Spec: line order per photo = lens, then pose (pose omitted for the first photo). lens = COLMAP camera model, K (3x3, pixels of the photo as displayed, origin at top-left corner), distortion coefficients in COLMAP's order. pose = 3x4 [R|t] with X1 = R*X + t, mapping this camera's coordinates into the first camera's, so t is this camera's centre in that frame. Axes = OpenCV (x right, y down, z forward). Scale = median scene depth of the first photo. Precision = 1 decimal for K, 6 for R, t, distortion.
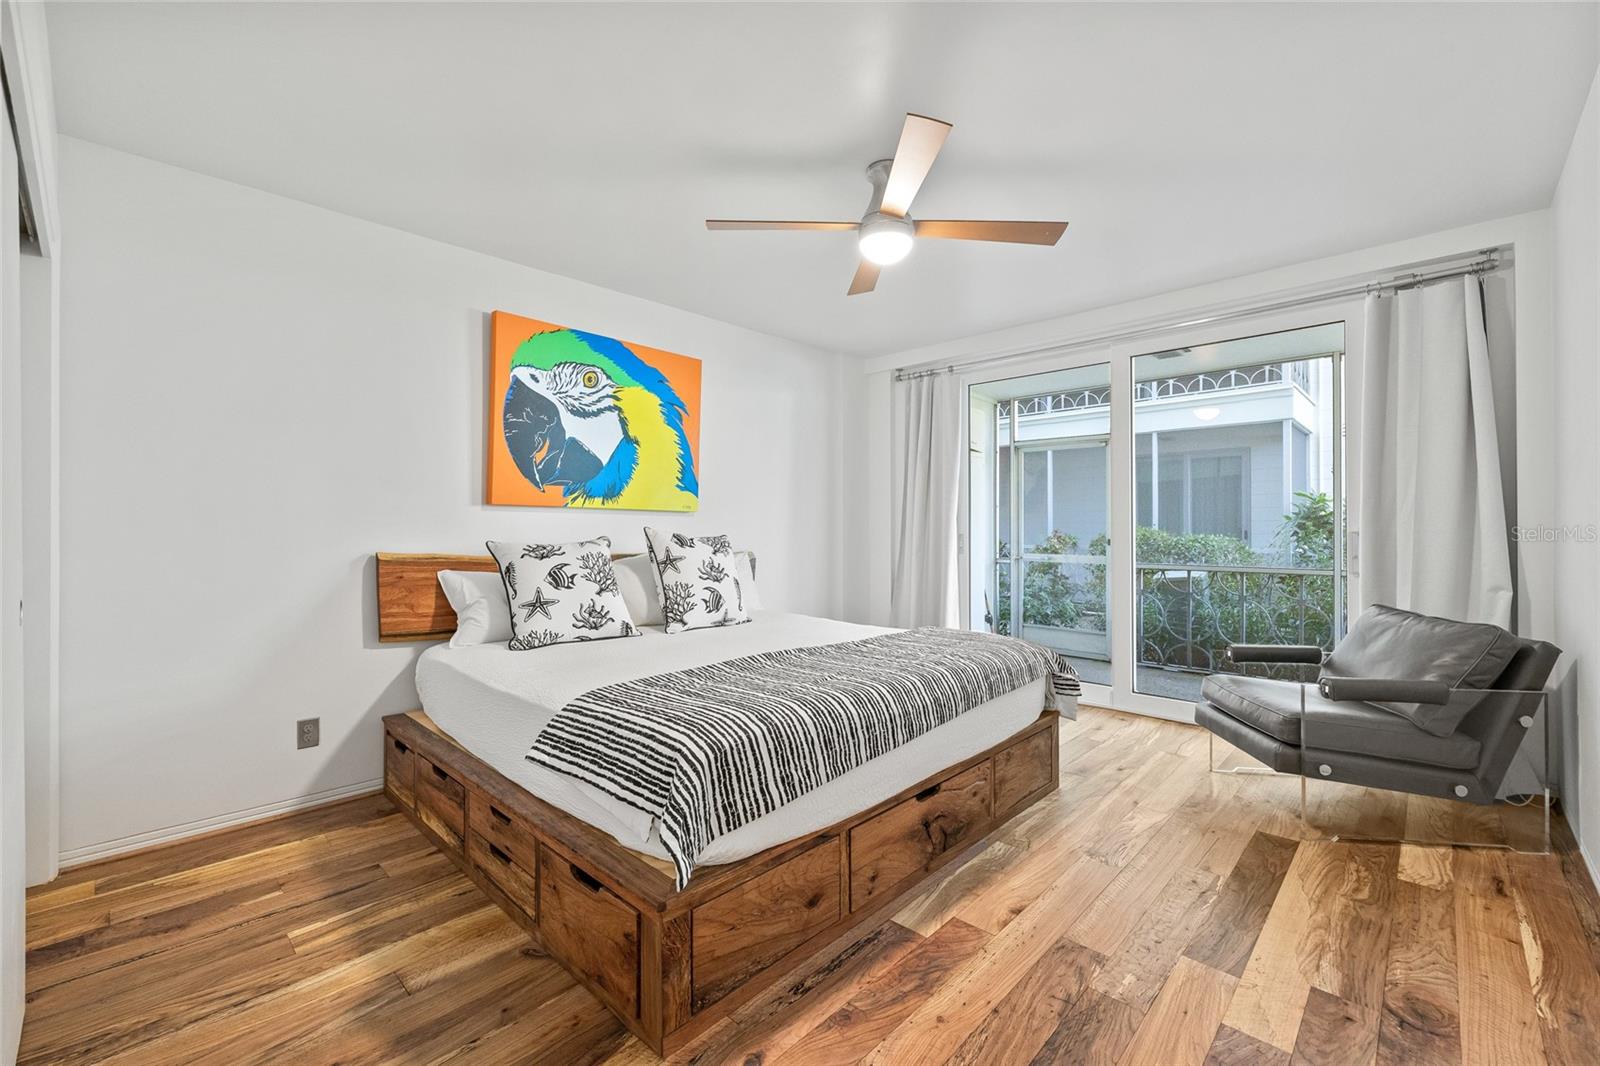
lens RADIAL K [[673.7, 0, 791.5], [0, 673.7, 529.4], [0, 0, 1]] dist [-0.000001, 0.000184]
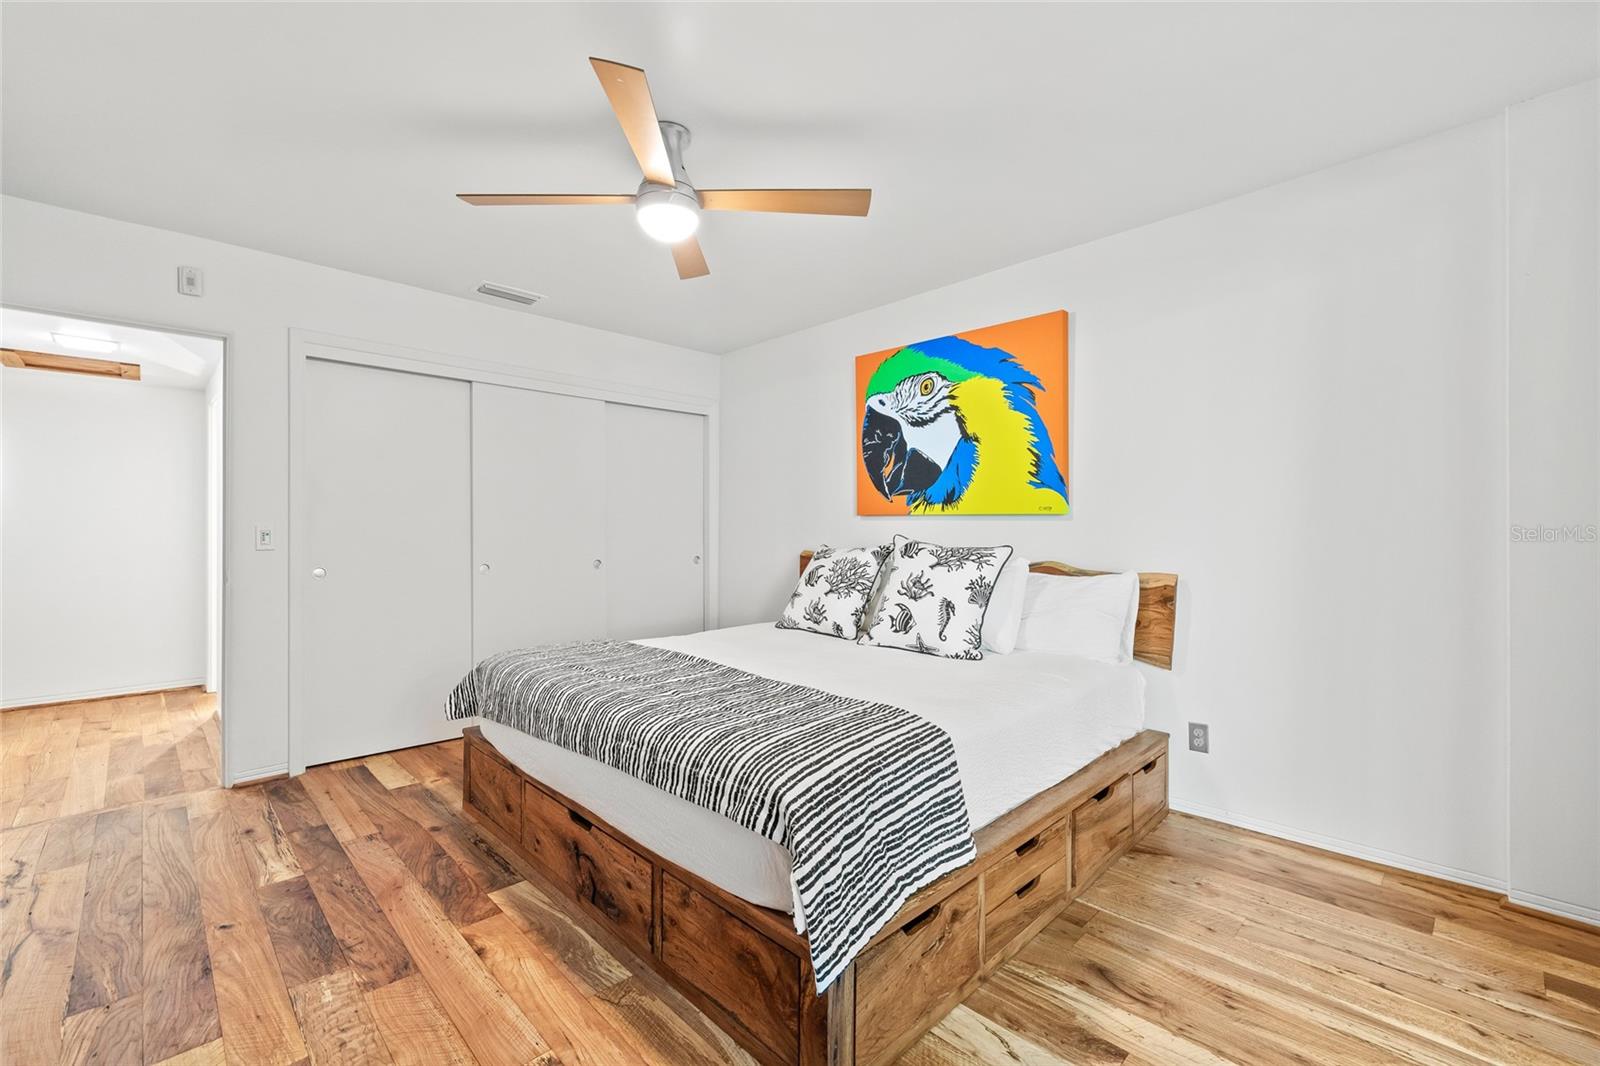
lens RADIAL K [[673.7, 0, 791.6], [0, 673.7, 531.2], [0, 0, 1]] dist [-0.000001, 0.000184]
pose [[-0.037730, 0.003719, -0.999281, 0.731566], [-0.001240, 0.999992, 0.003769, -0.011413], [0.999287, 0.001382, -0.037725, 0.858738]]
